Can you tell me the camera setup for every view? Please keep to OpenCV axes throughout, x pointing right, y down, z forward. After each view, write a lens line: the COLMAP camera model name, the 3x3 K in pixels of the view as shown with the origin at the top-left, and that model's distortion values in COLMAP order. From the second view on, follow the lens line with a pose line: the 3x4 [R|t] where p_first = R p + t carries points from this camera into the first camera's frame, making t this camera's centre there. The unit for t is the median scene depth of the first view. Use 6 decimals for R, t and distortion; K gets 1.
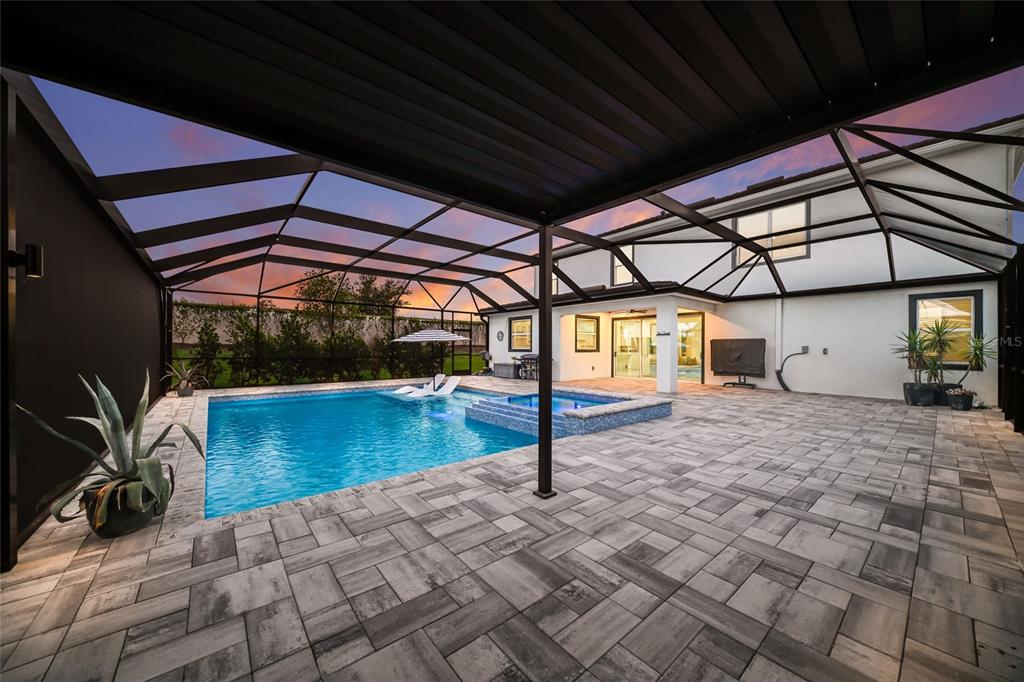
lens RADIAL K [[362.0, 0, 512.5], [0, 362.0, 353.4], [0, 0, 1]] dist [-0.001972, -0.000258]
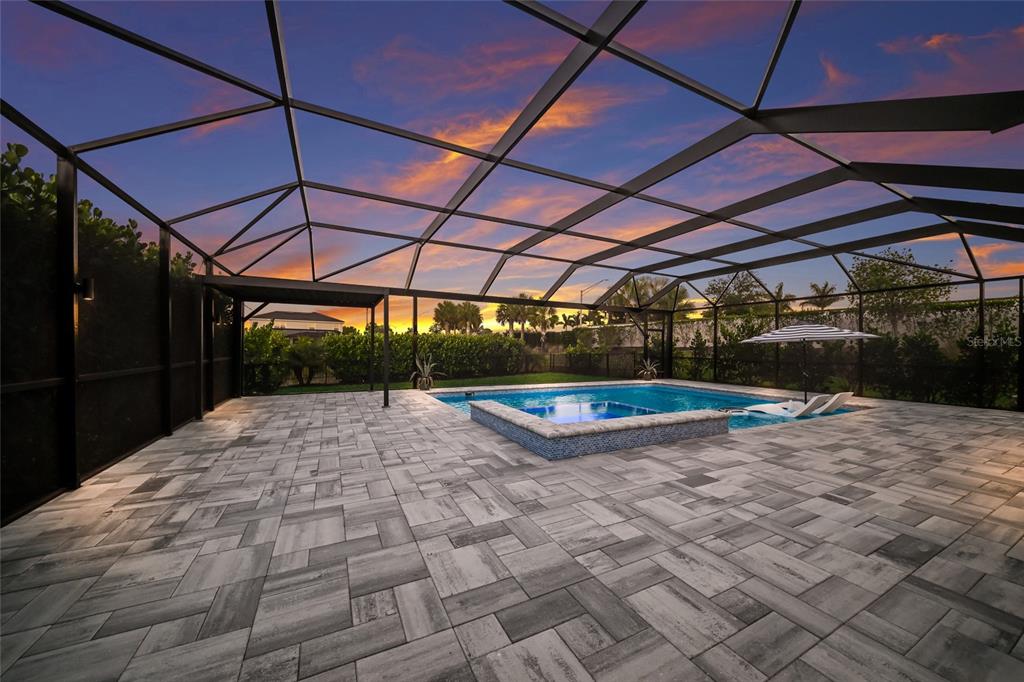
lens RADIAL K [[362.0, 0, 512.5], [0, 362.0, 353.4], [0, 0, 1]] dist [-0.001972, -0.000258]
pose [[-0.219109, 0.007053, -0.975675, 1.811184], [-0.027883, 0.999520, 0.013487, -0.007431], [0.975302, 0.030160, -0.218807, 1.903316]]
